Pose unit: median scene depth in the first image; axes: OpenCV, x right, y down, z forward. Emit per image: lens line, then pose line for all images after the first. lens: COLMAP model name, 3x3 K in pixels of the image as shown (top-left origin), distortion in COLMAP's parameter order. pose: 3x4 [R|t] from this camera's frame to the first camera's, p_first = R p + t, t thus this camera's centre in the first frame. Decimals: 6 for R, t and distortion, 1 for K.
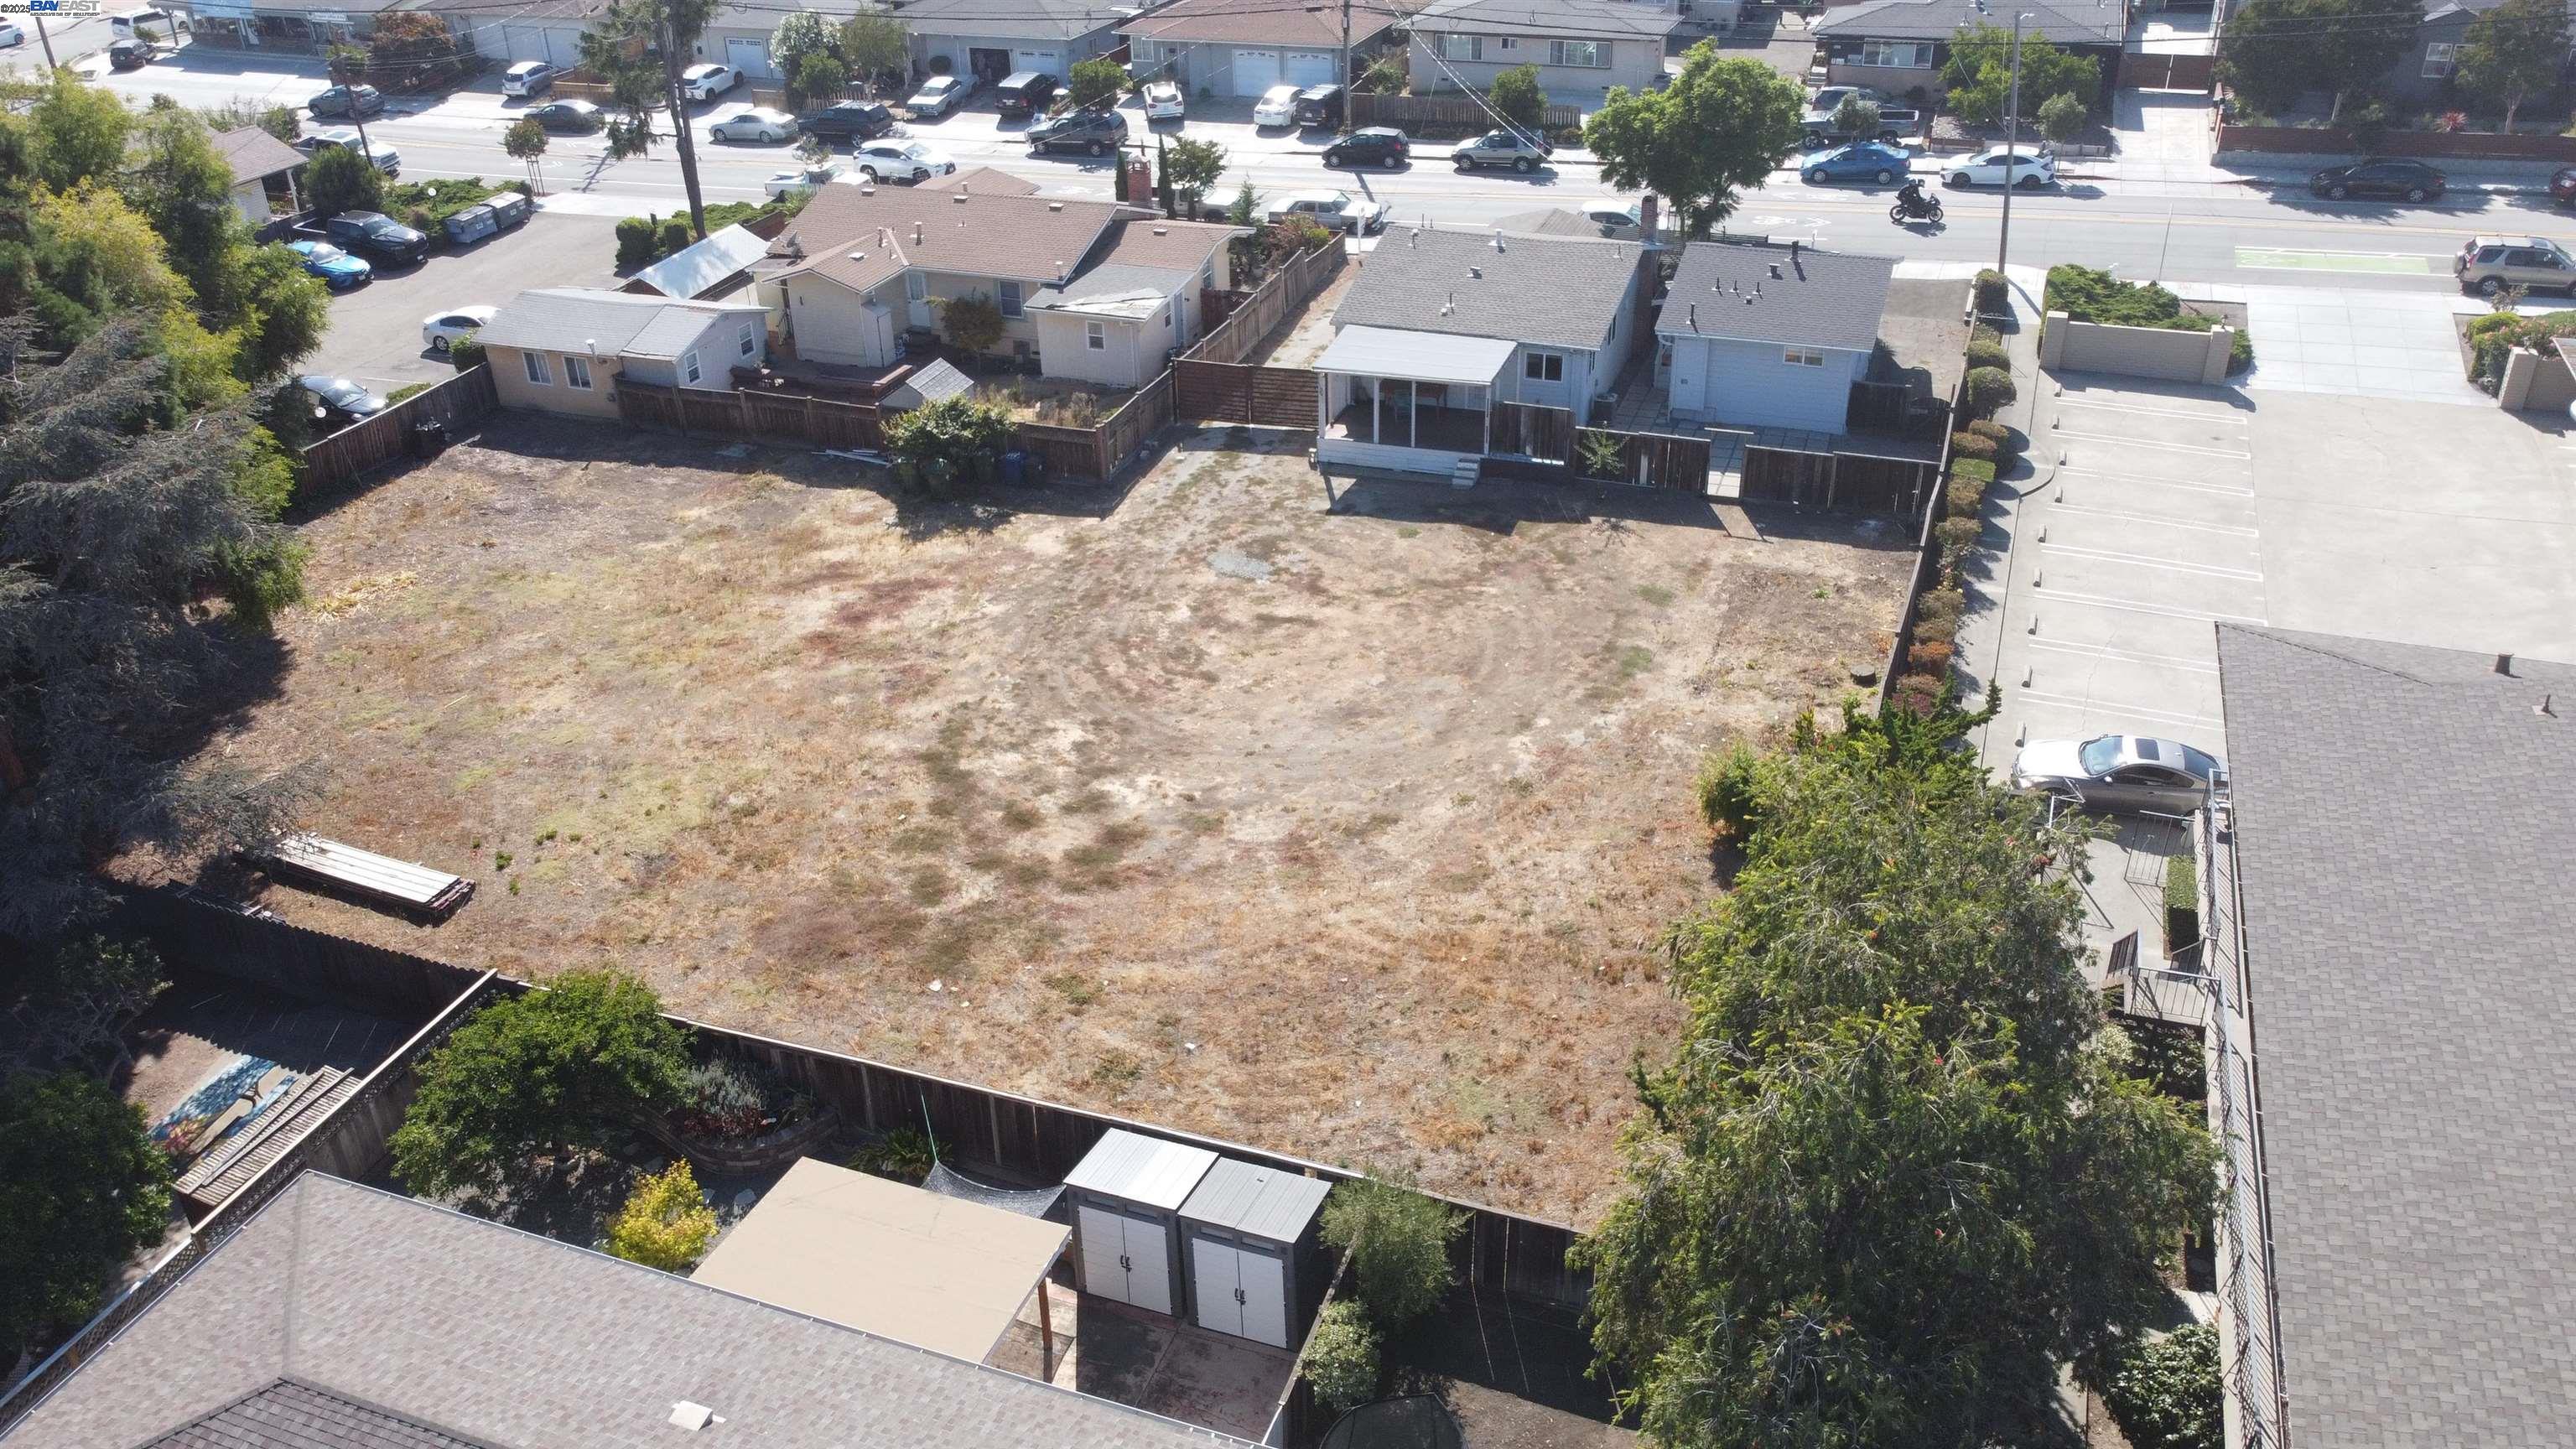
lens RADIAL K [[1950.4, 0, 1295.5], [0, 1950.4, 718.6], [0, 0, 1]] dist [0.005035, -0.009091]
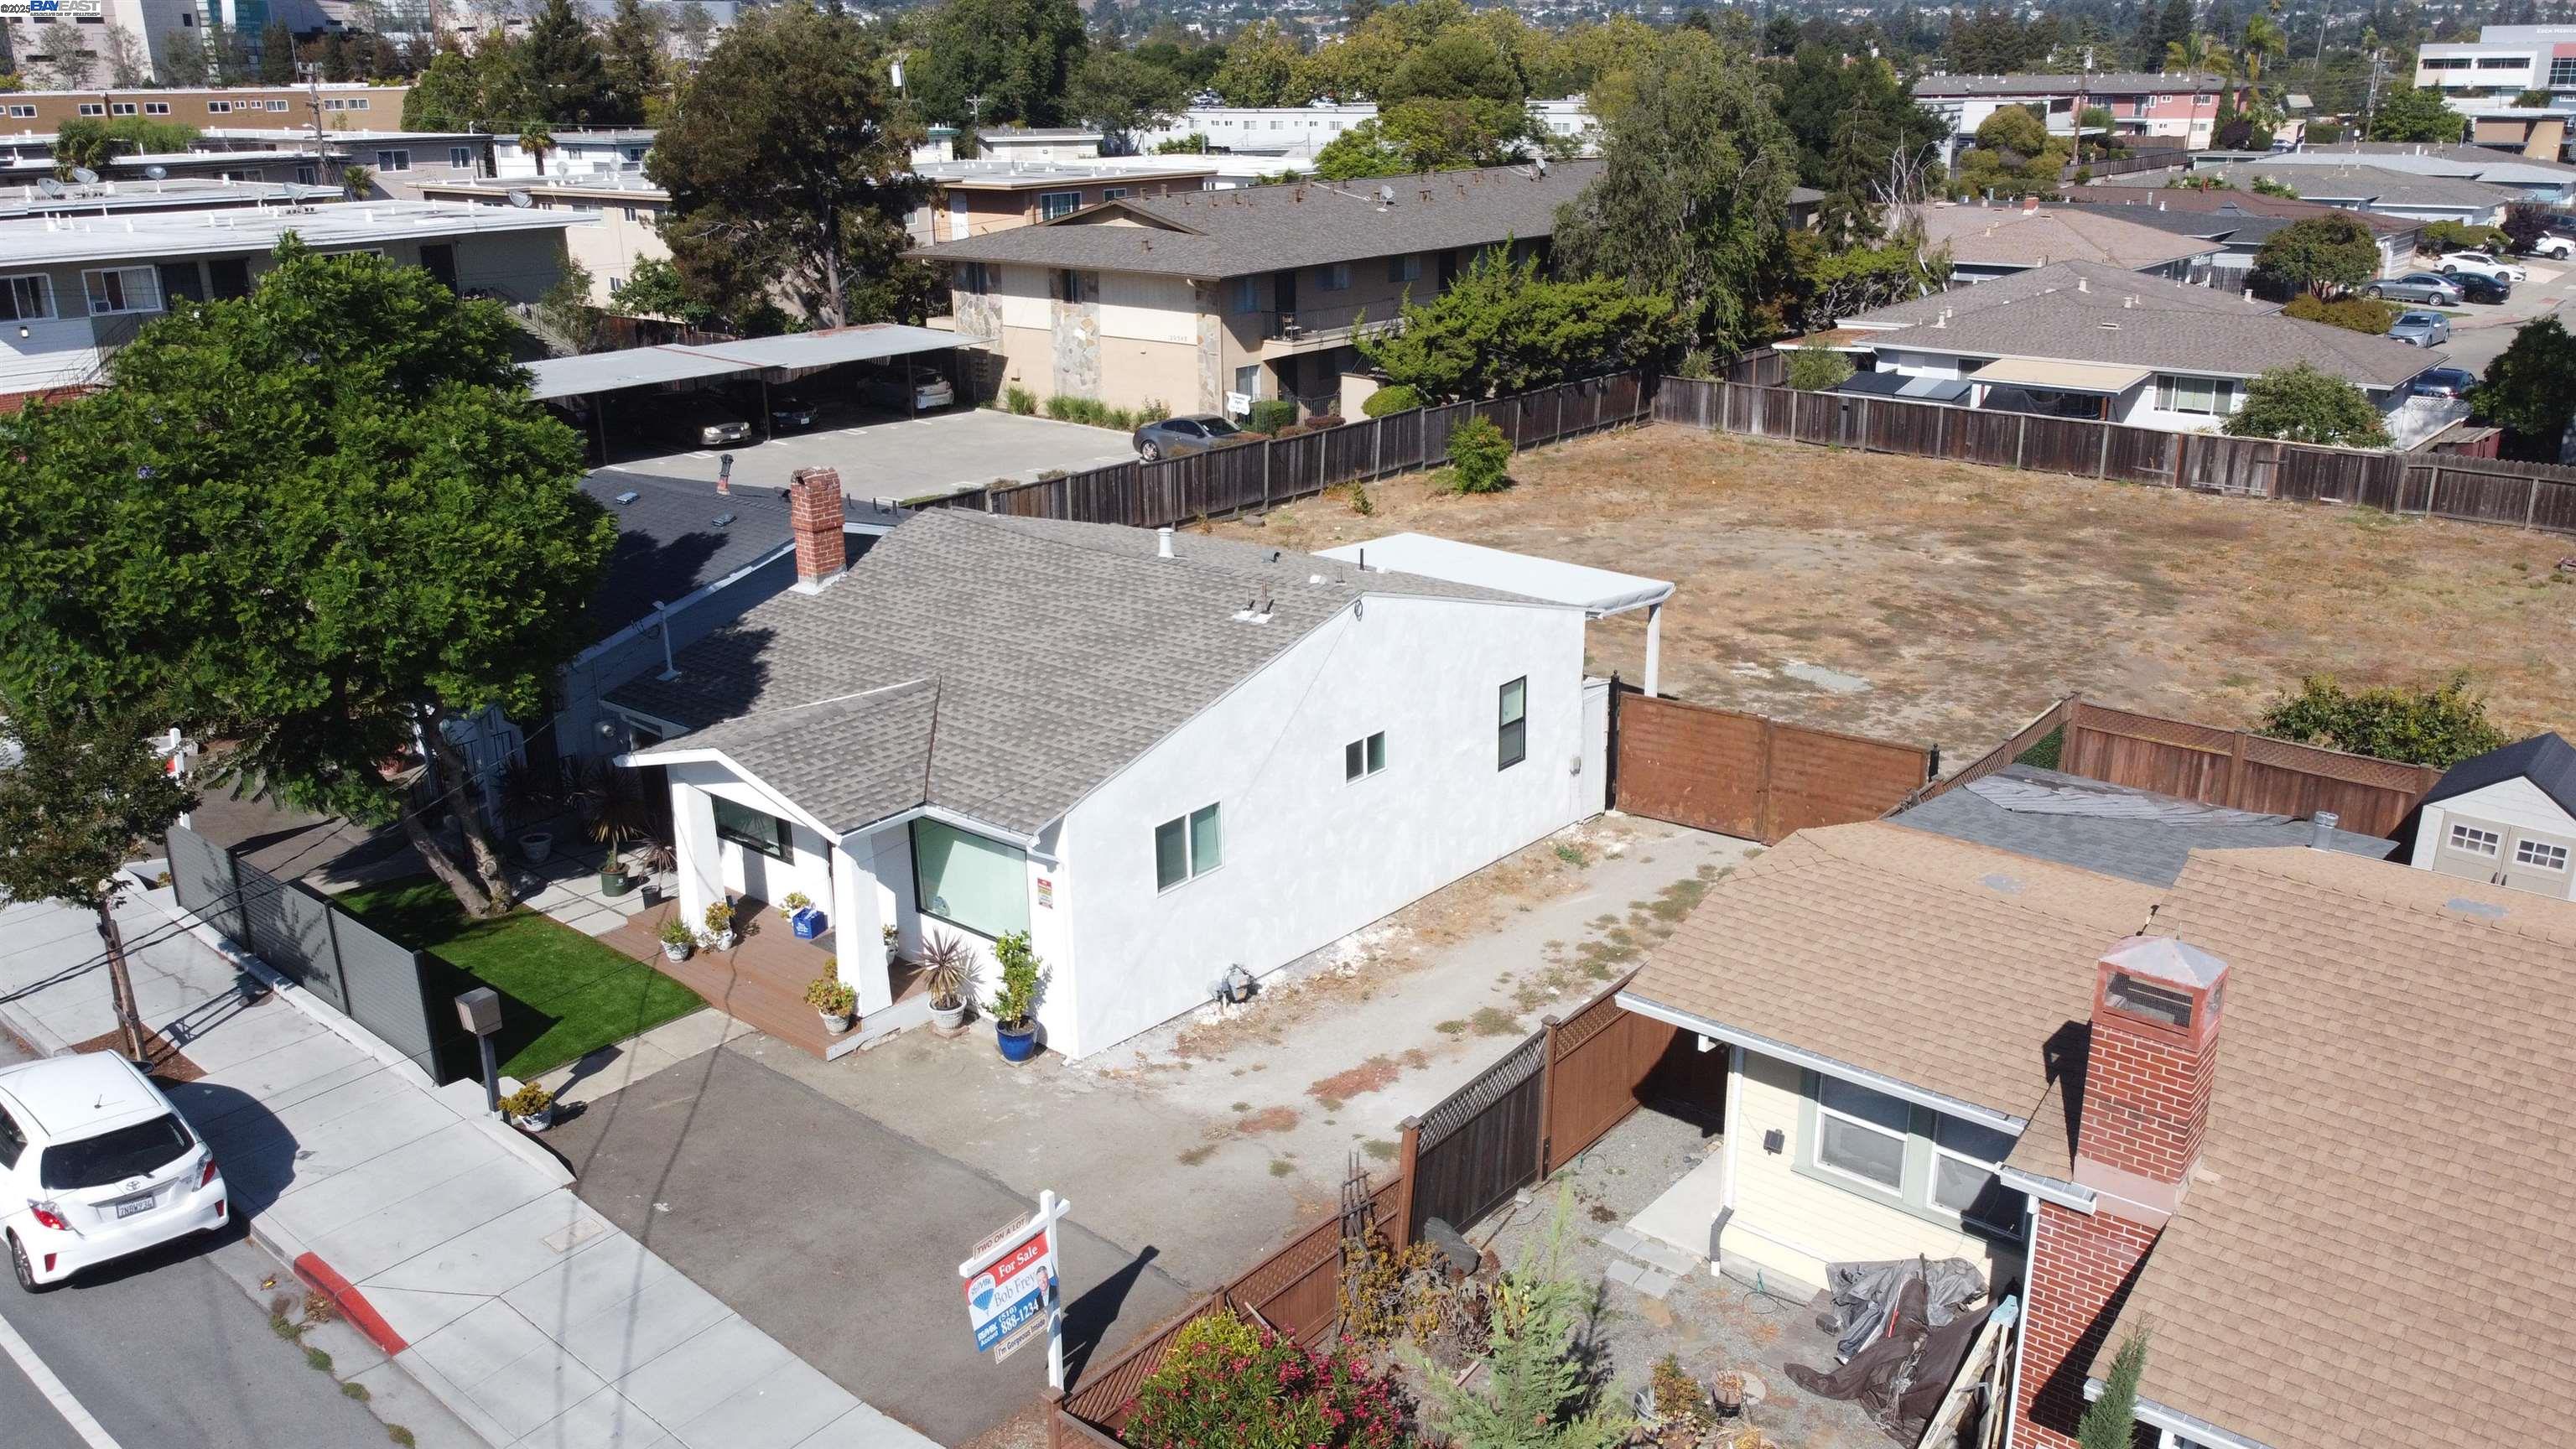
lens RADIAL K [[1950.4, 0, 1290.6], [0, 1950.4, 712.0], [0, 0, 1]] dist [0.005035, -0.009091]
pose [[-0.940516, -0.073785, 0.331640, -0.083144], [0.195269, 0.681407, 0.705375, -0.620507], [-0.278028, 0.728176, -0.626466, 1.528194]]
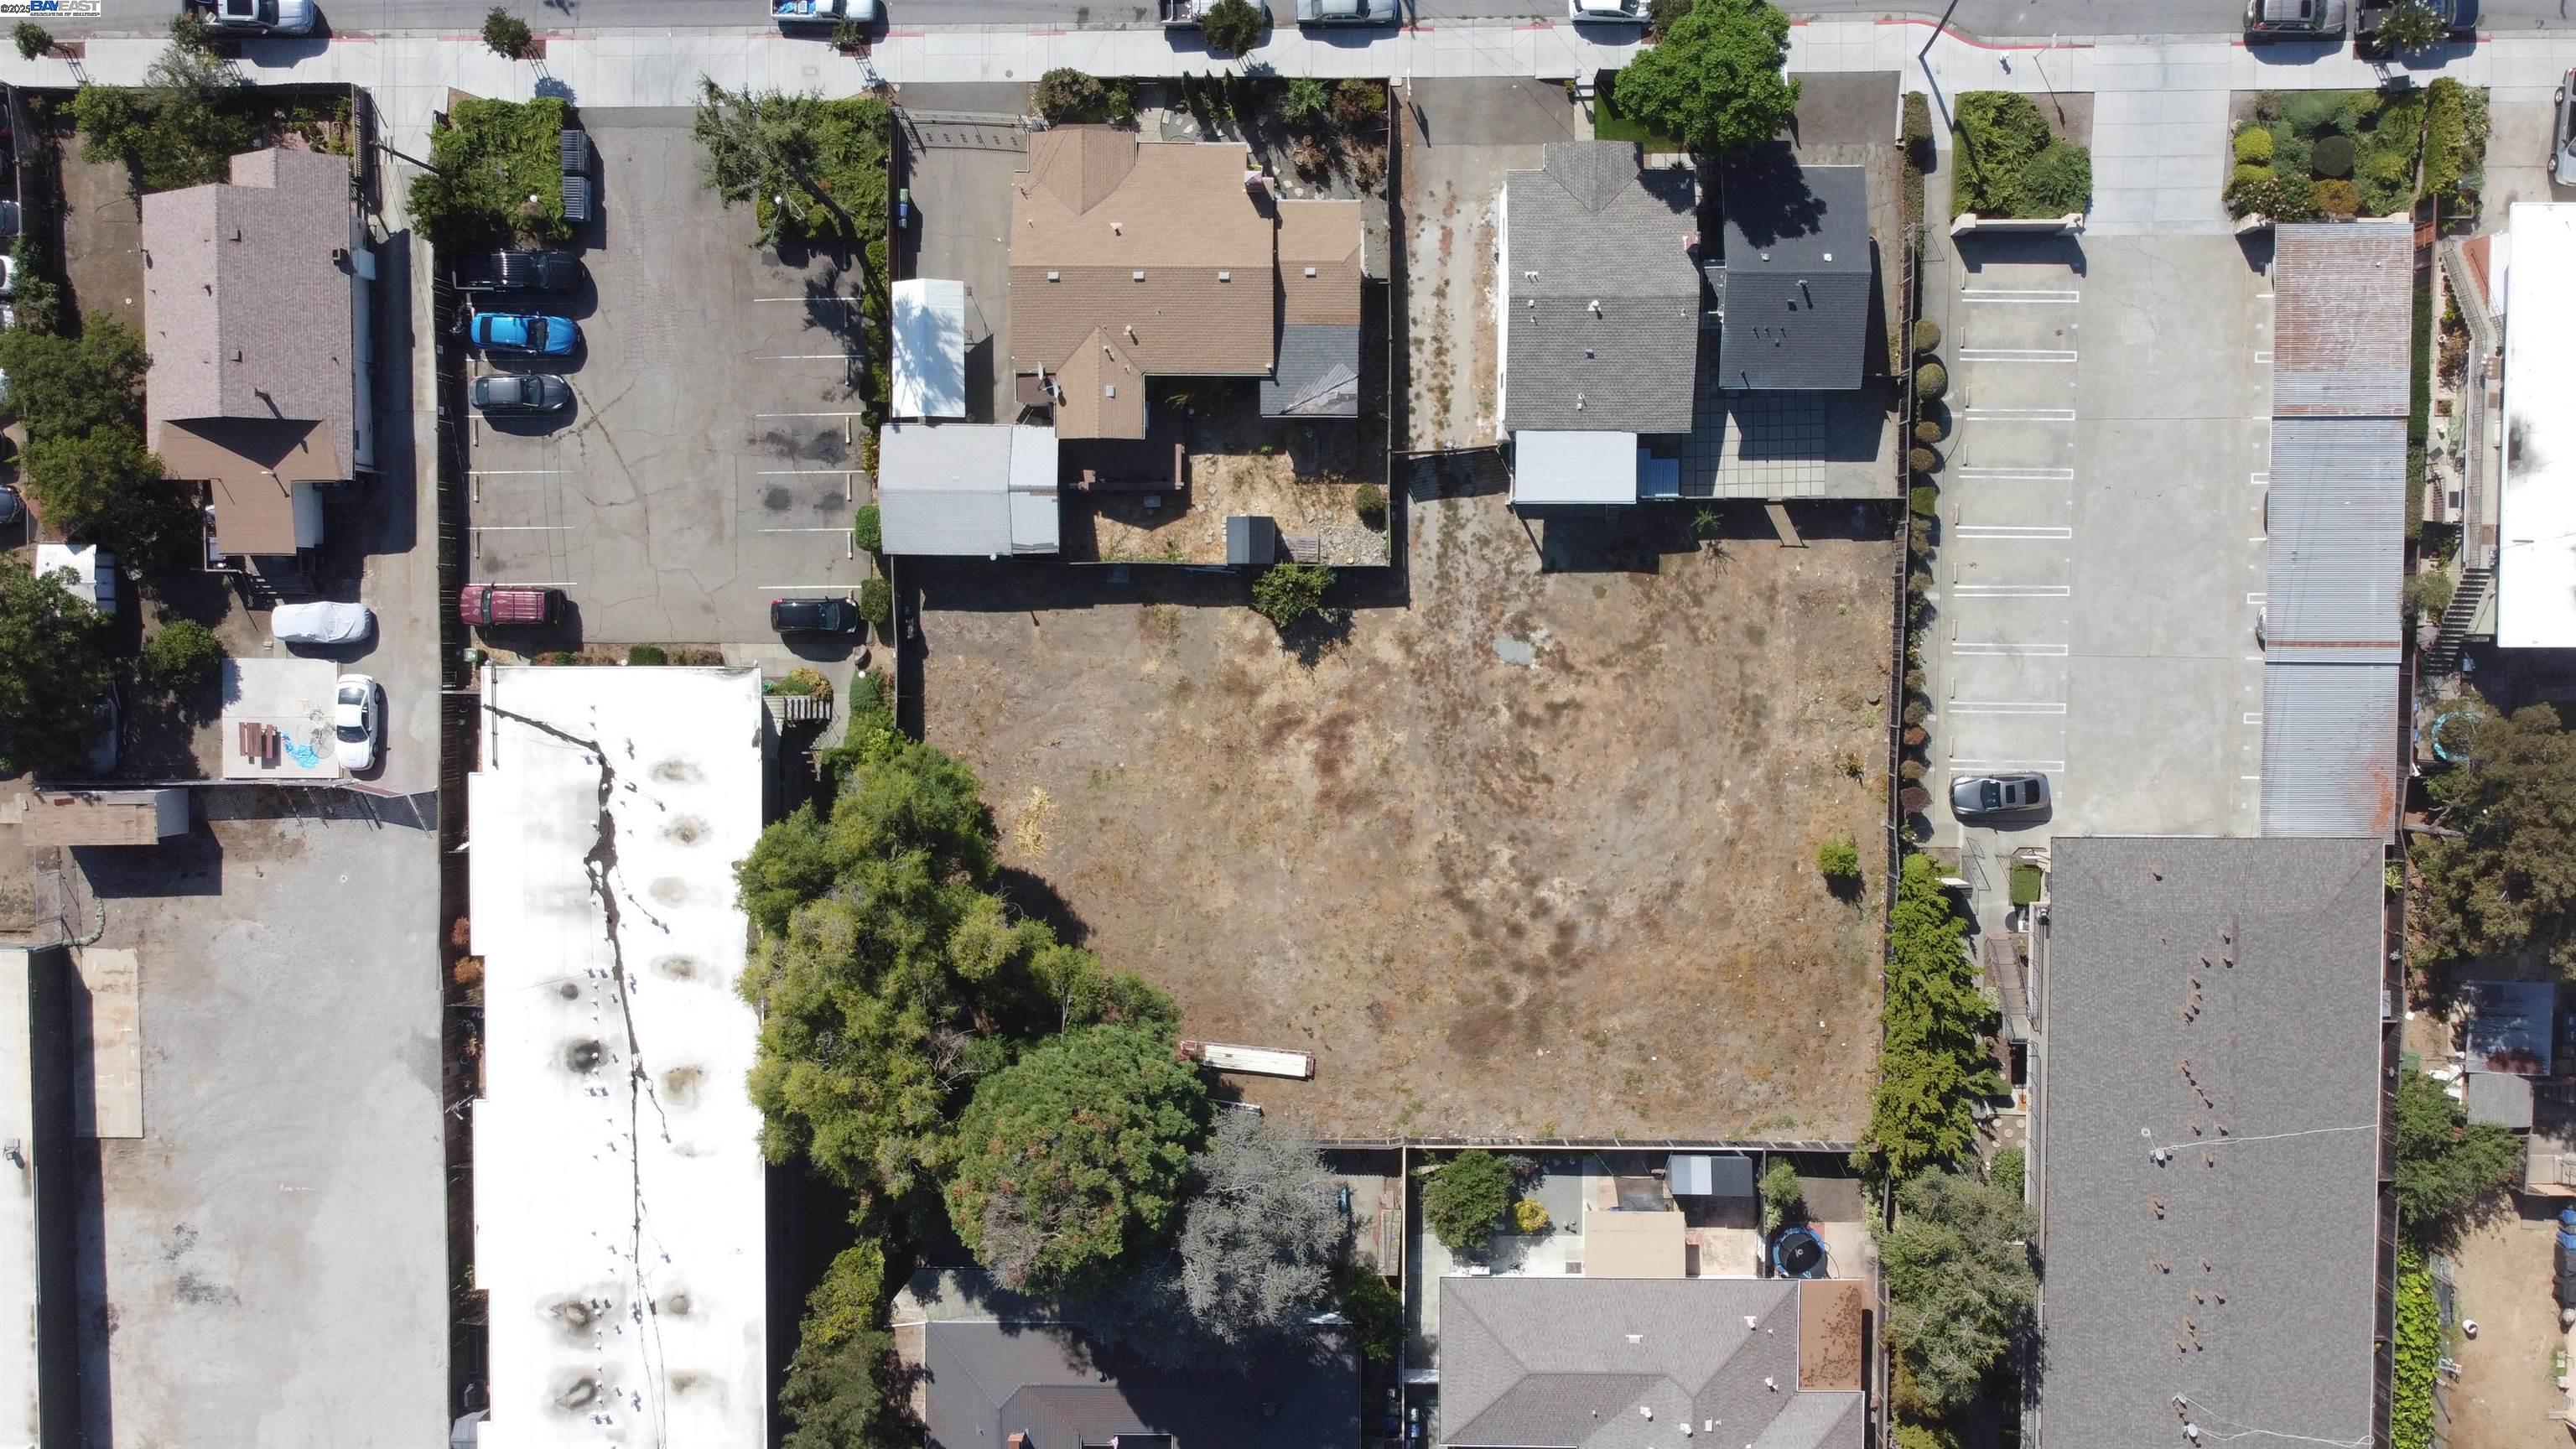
lens RADIAL K [[1950.4, 0, 1297.9], [0, 1950.4, 709.9], [0, 0, 1]] dist [0.005035, -0.009091]
pose [[0.938242, -0.345911, -0.006822, -0.216837], [0.166378, 0.433815, 0.885507, -1.632789], [-0.303347, -0.831955, 0.464576, 0.214456]]
